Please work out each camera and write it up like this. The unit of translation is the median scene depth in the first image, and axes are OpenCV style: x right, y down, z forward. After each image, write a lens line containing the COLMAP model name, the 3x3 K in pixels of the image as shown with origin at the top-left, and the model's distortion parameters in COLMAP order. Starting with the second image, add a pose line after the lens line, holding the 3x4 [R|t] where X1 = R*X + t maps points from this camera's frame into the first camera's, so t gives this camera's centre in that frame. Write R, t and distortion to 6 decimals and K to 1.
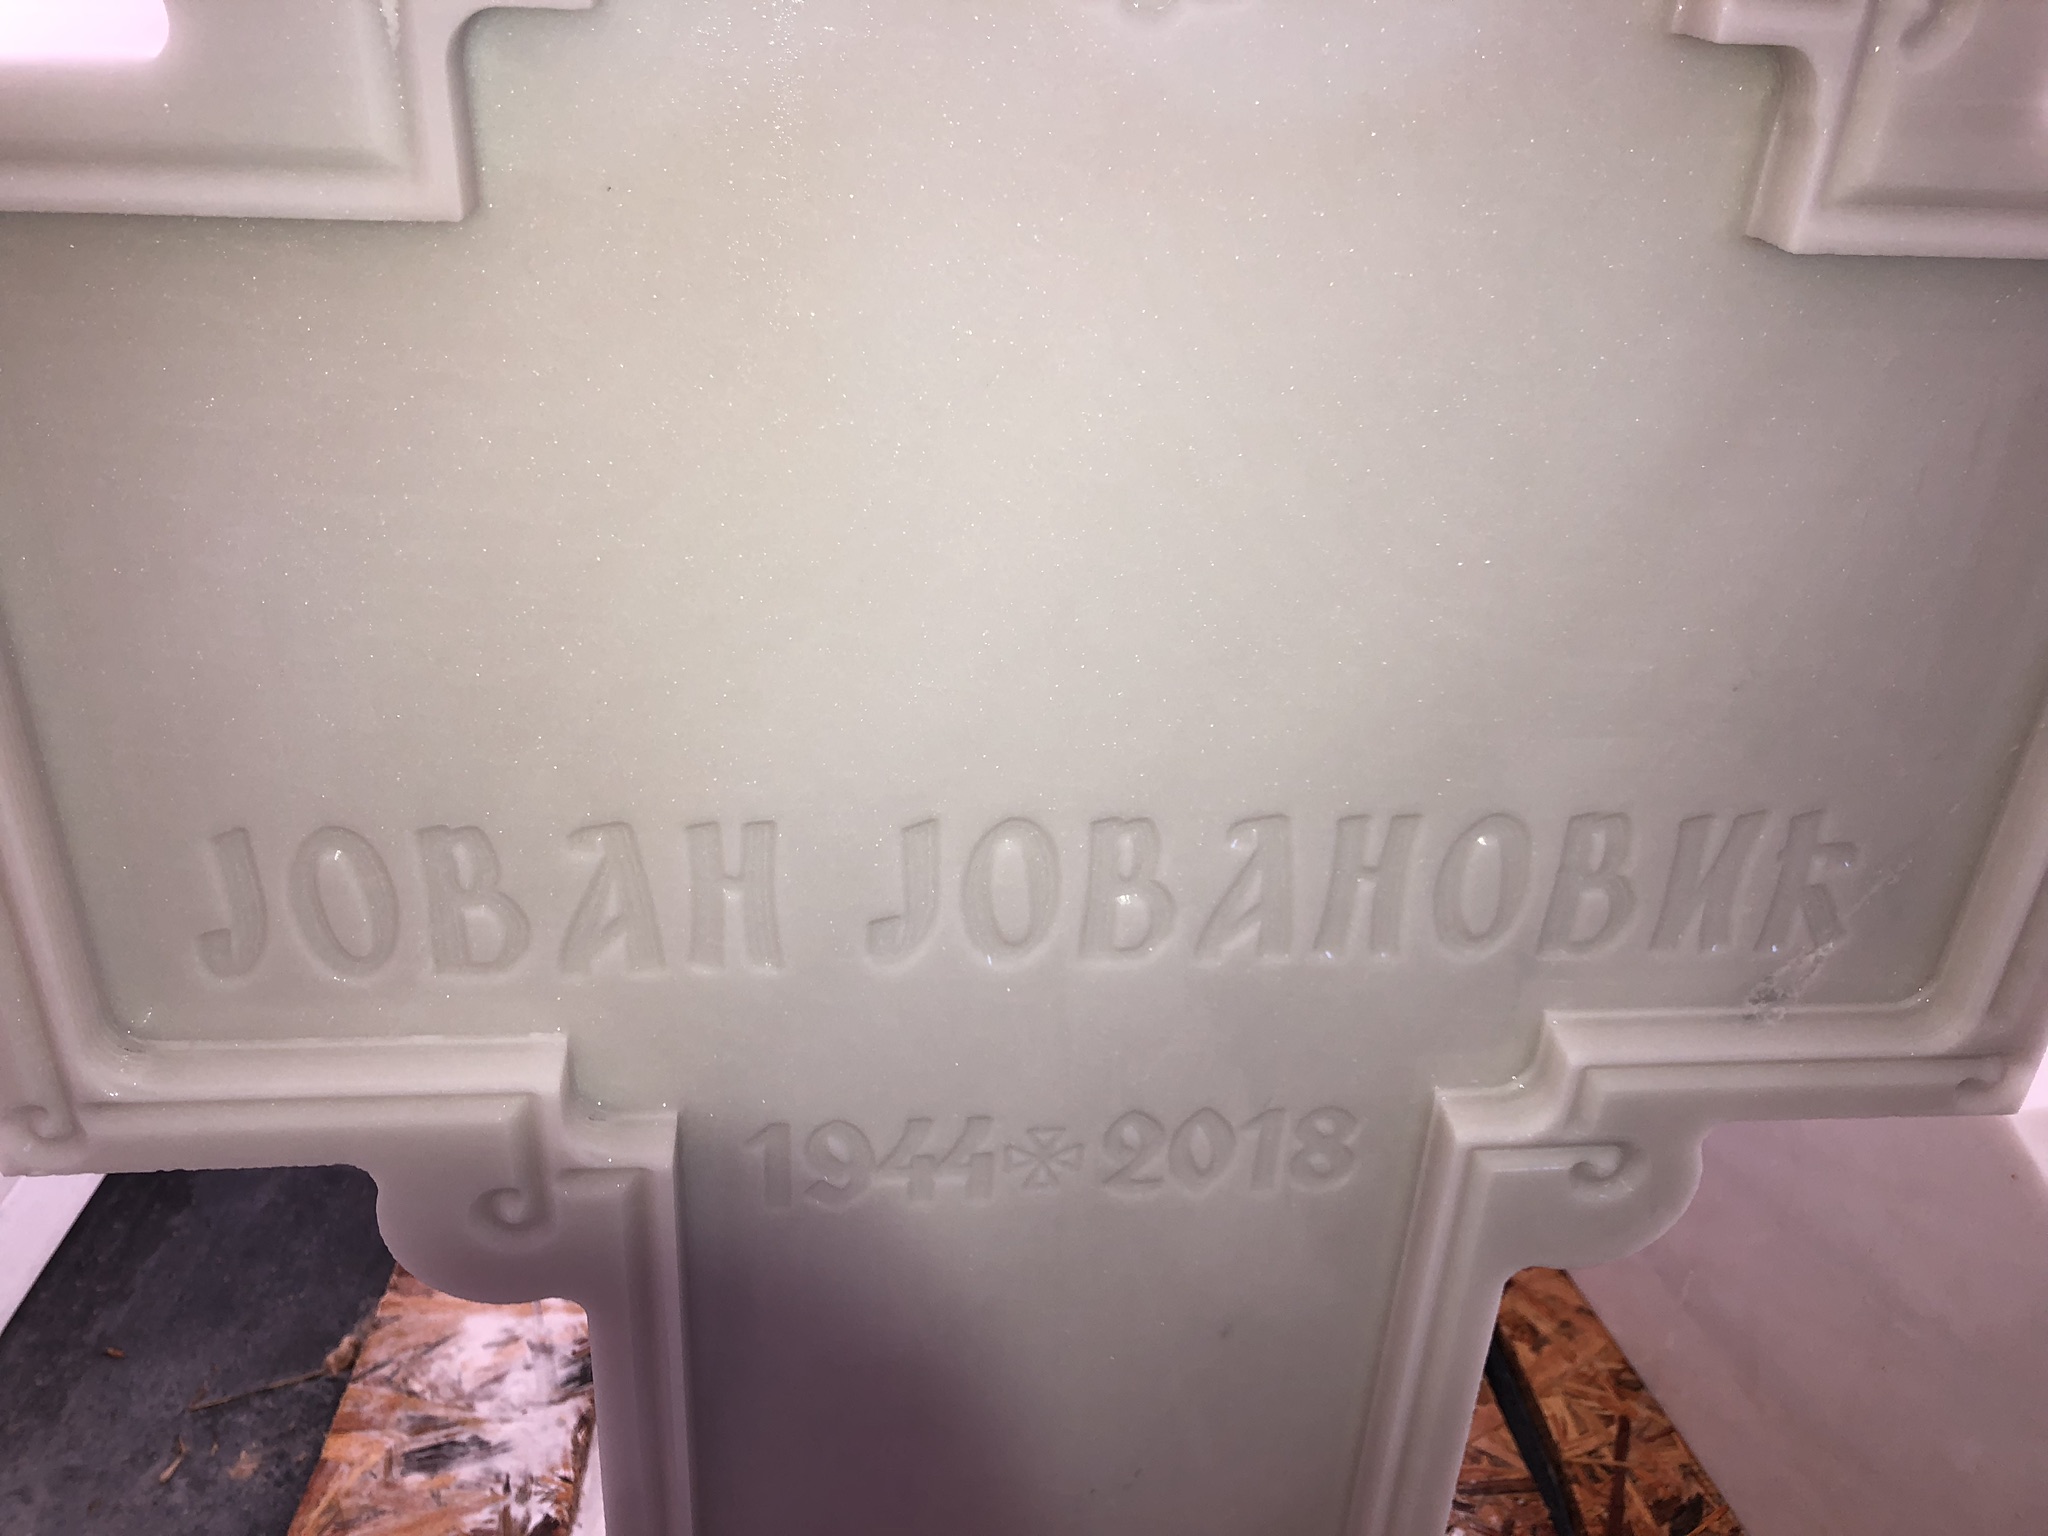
lens RADIAL K [[1691.0, 0, 1010.4], [0, 1691.0, 739.1], [0, 0, 1]] dist [-0.006228, 0.005677]
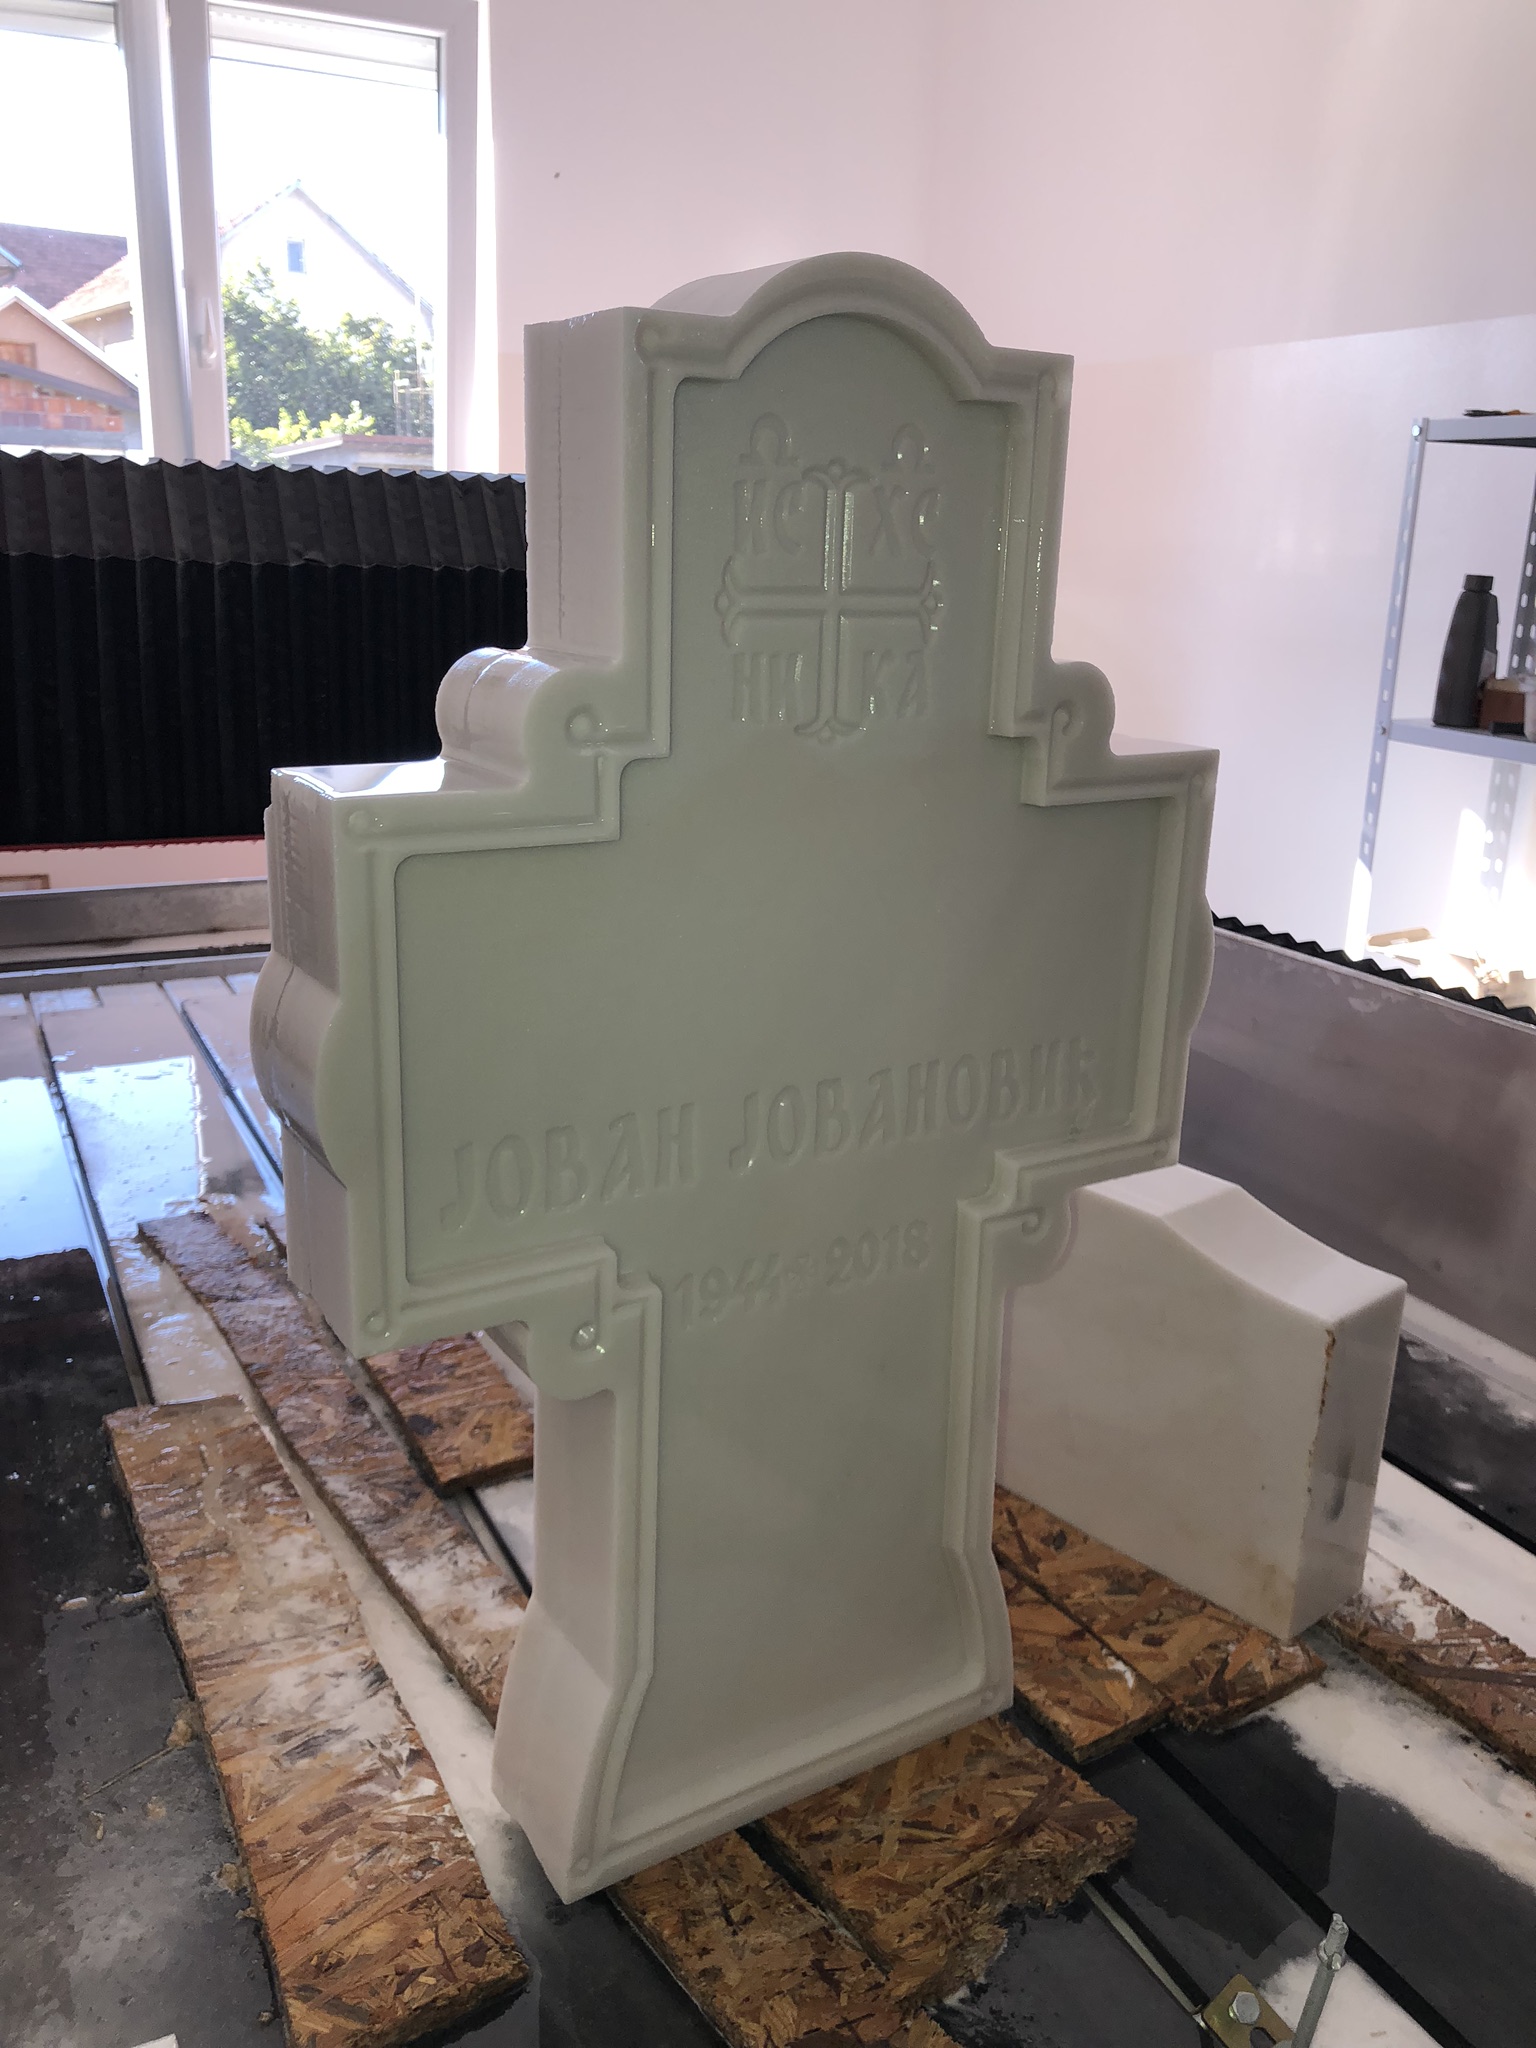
lens RADIAL K [[1691.0, 0, 780.6], [0, 1691.0, 1022.3], [0, 0, 1]] dist [-0.006228, 0.005677]
pose [[0.886952, -0.146226, 0.438103, -0.843169], [0.237688, 0.957819, -0.161513, 0.281573], [-0.396006, 0.247386, 0.884296, -0.843429]]
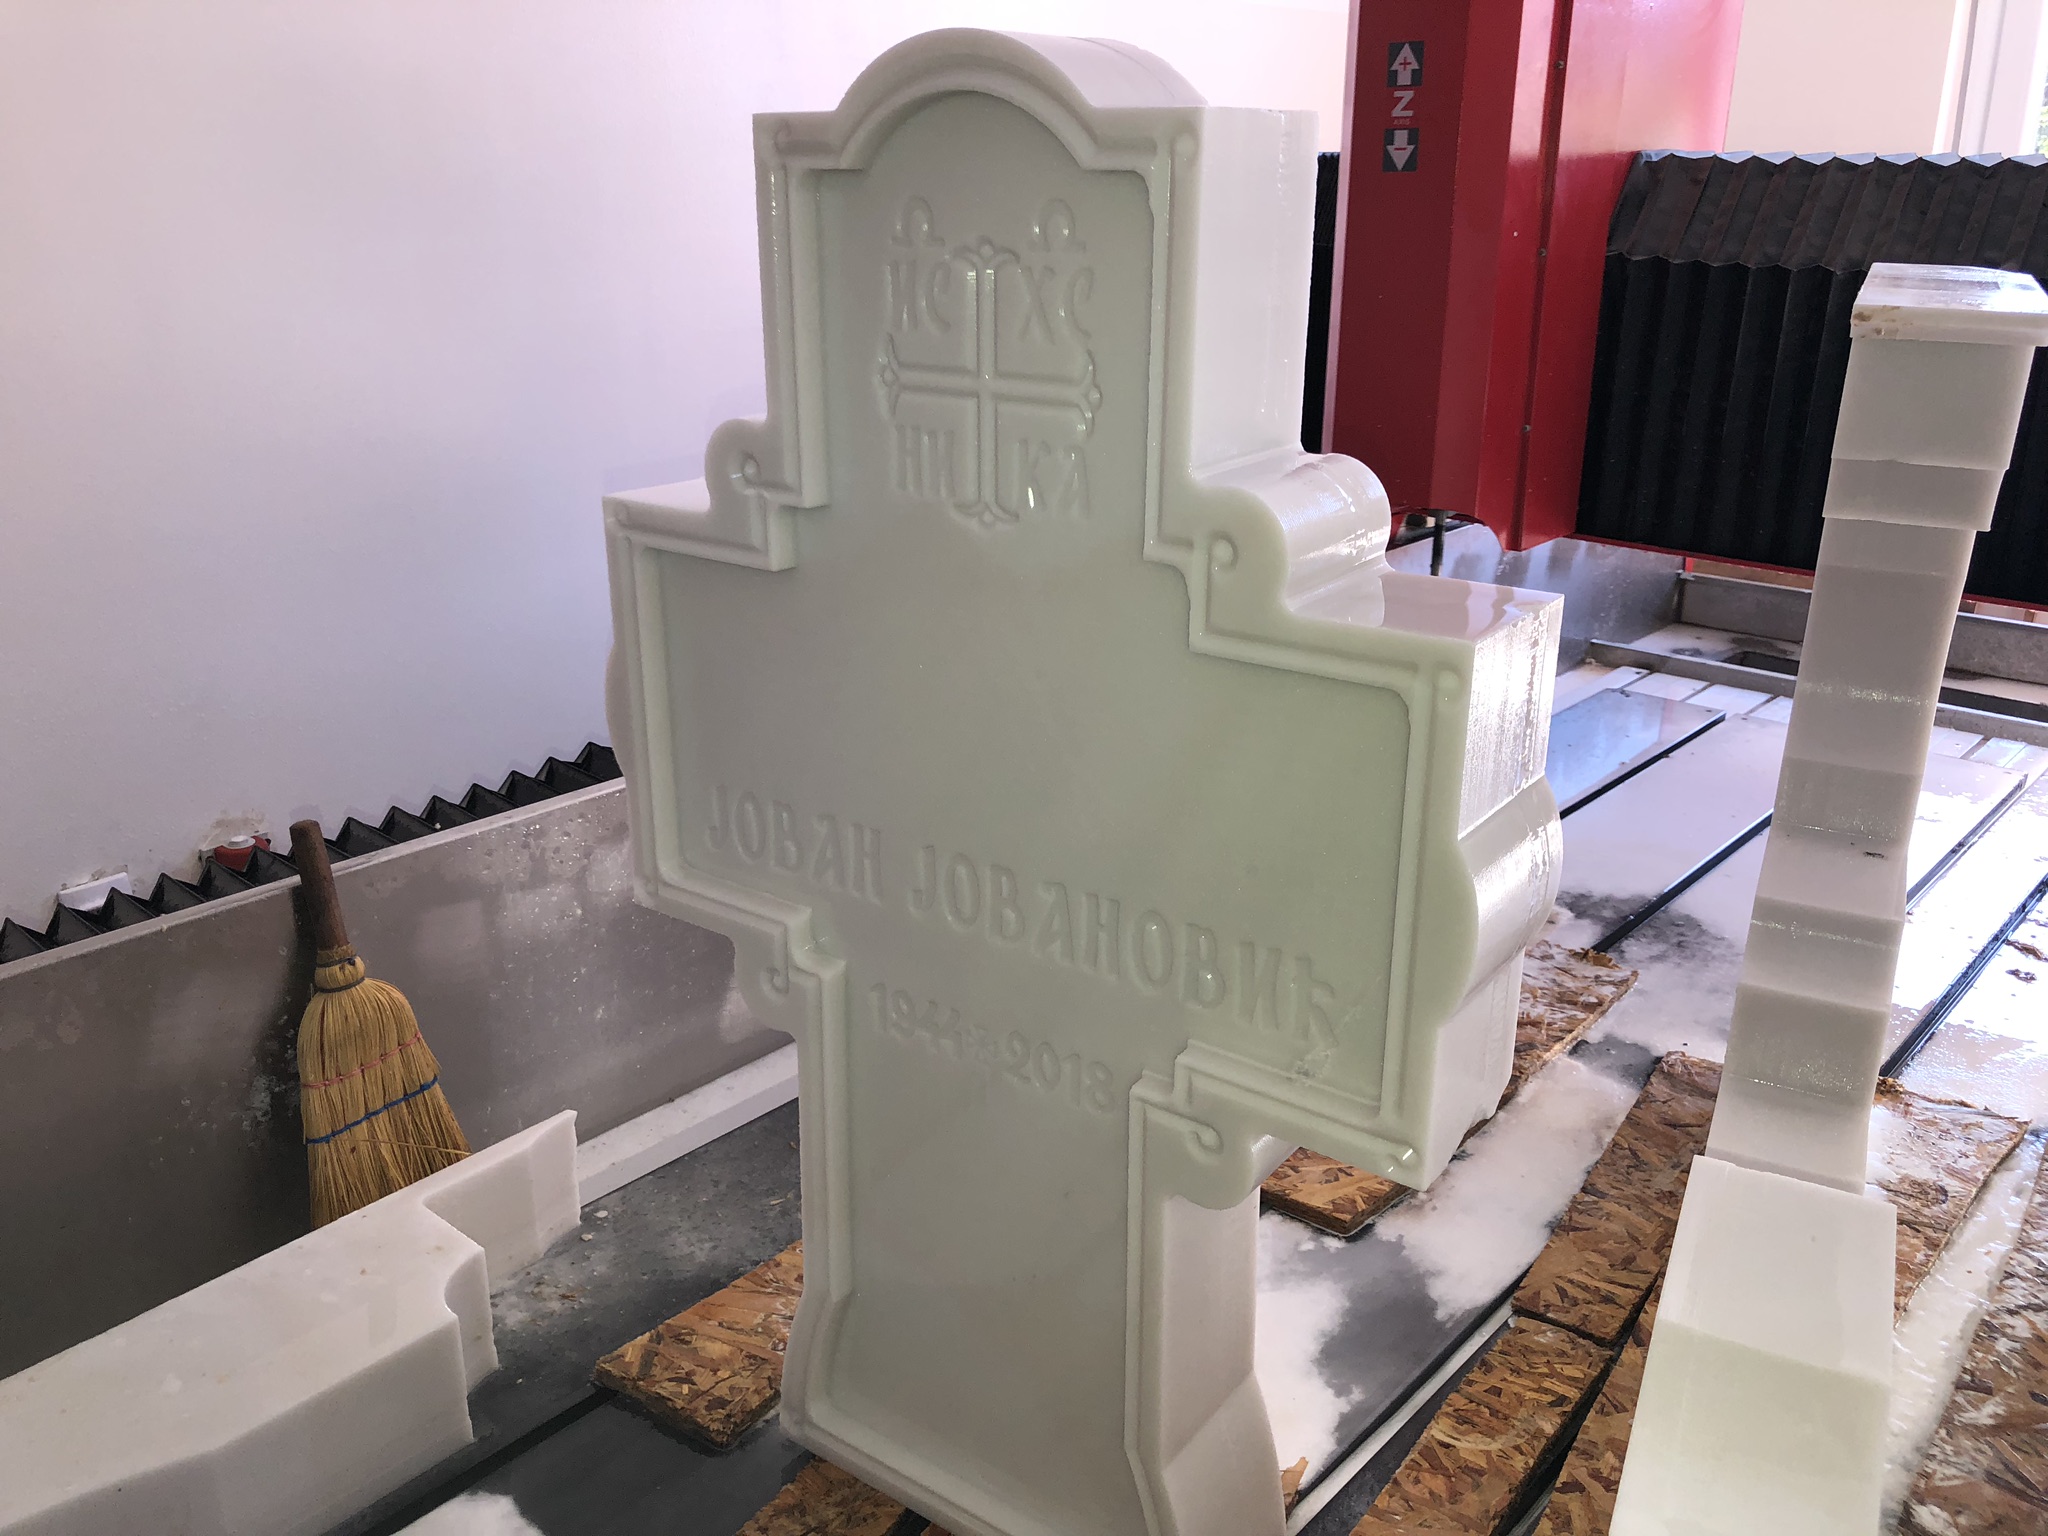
lens RADIAL K [[1691.0, 0, 1019.9], [0, 1691.0, 755.5], [0, 0, 1]] dist [-0.006228, 0.005677]
pose [[0.746728, 0.181981, -0.639750, 1.287173], [-0.300662, 0.950317, -0.080615, 0.069323], [0.593296, 0.252546, 0.764343, -0.602738]]
